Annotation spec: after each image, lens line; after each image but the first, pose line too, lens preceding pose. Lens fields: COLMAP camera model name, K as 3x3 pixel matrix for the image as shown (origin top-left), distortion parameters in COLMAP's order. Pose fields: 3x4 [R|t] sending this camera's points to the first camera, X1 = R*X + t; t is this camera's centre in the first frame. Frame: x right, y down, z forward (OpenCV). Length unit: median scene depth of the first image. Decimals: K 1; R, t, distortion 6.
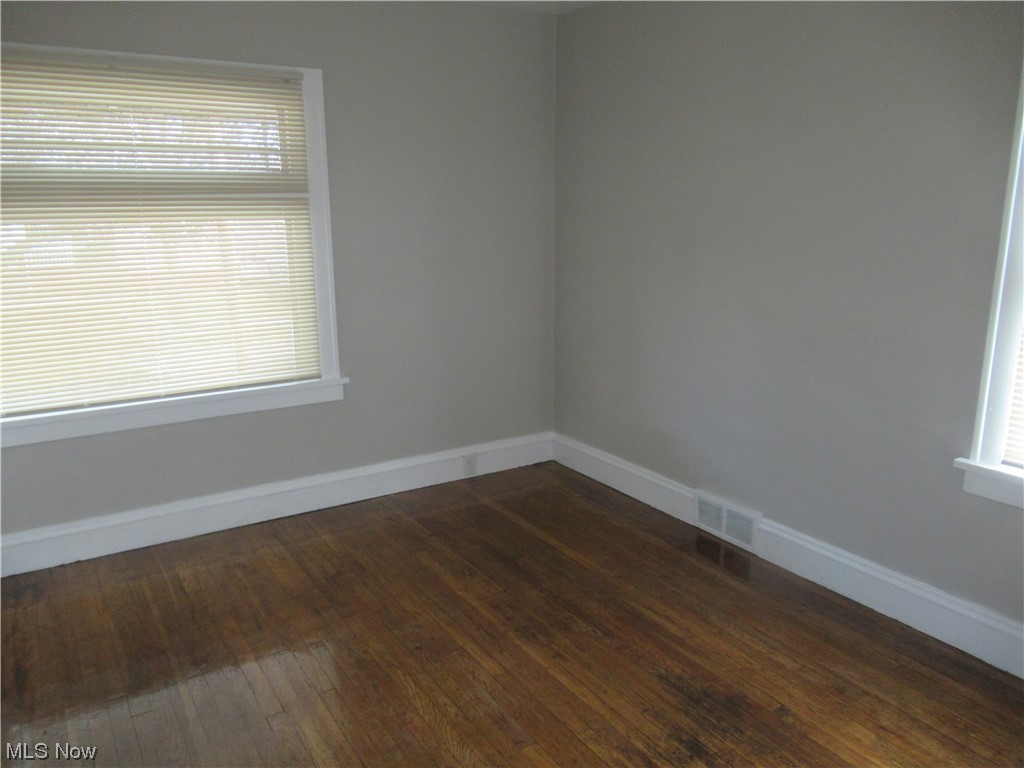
lens RADIAL K [[766.7, 0, 509.7], [0, 766.7, 385.2], [0, 0, 1]] dist [0.004957, -0.004657]
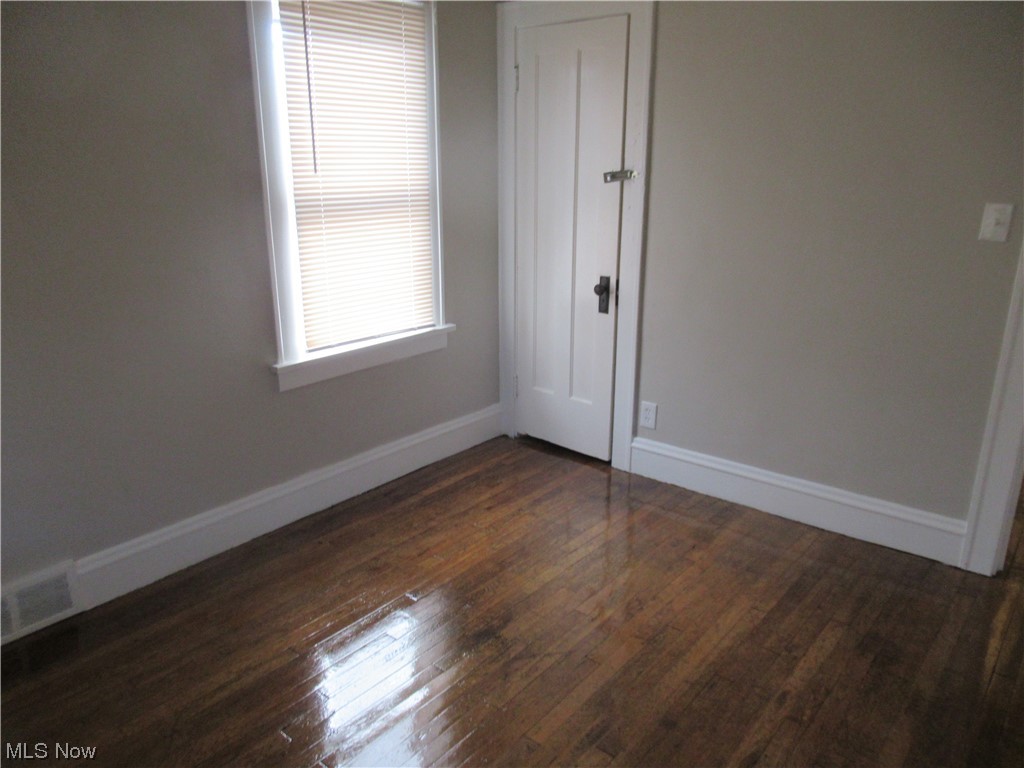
lens RADIAL K [[766.7, 0, 518.6], [0, 766.7, 383.0], [0, 0, 1]] dist [0.004957, -0.004657]
pose [[-0.327264, -0.263967, 0.907314, -0.521337], [0.215691, 0.913972, 0.343703, -0.177219], [-0.919987, 0.308182, -0.242175, 0.842263]]
